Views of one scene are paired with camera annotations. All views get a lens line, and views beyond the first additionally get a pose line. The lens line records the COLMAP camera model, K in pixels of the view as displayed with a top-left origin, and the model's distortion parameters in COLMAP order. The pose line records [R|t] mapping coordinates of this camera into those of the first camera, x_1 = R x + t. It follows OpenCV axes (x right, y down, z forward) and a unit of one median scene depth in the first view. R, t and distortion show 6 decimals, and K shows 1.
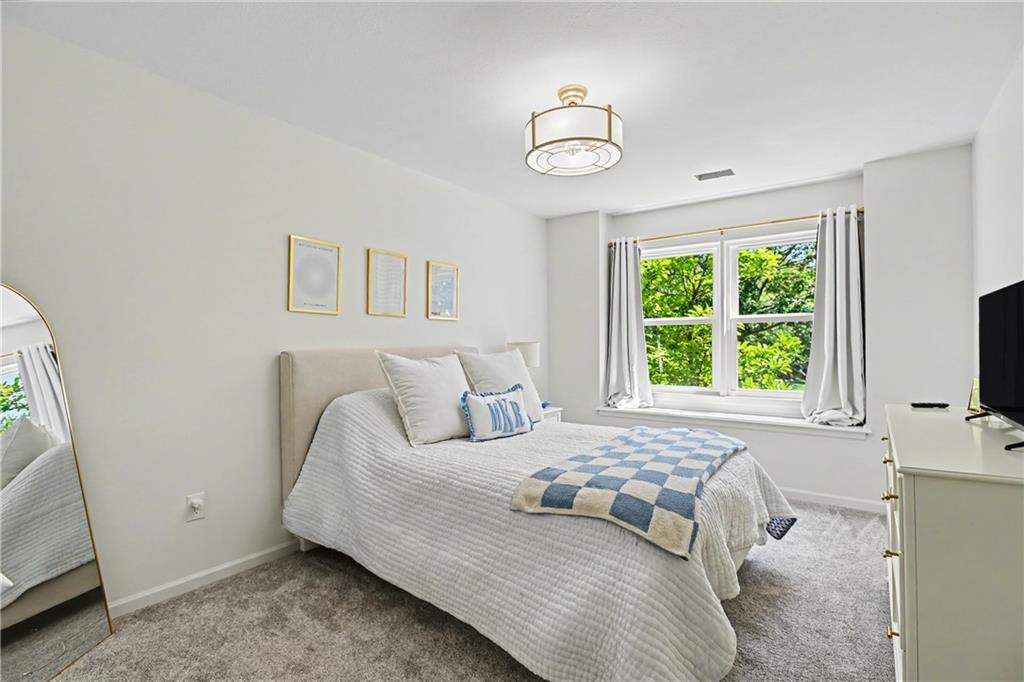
lens RADIAL K [[504.2, 0, 503.7], [0, 504.2, 342.8], [0, 0, 1]] dist [-0.000008, 0.000292]
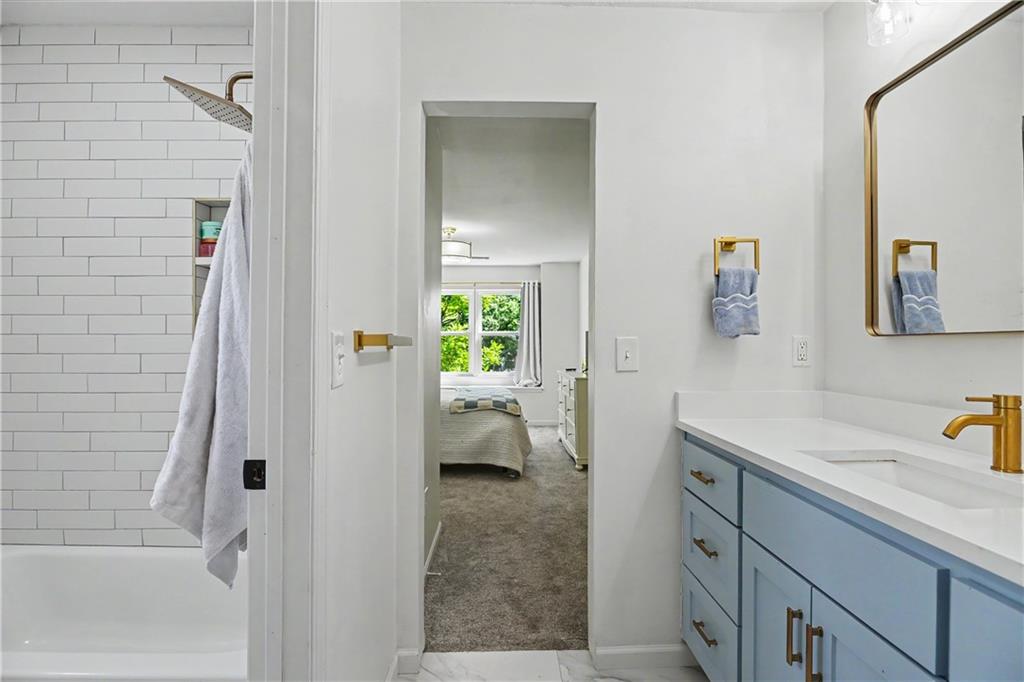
lens RADIAL K [[504.2, 0, 503.7], [0, 504.2, 342.8], [0, 0, 1]] dist [-0.000008, 0.000292]
pose [[0.807403, 0.008780, 0.589935, -0.646432], [-0.005150, 0.999956, -0.007834, 0.001664], [-0.589978, 0.003287, 0.807413, -0.602929]]
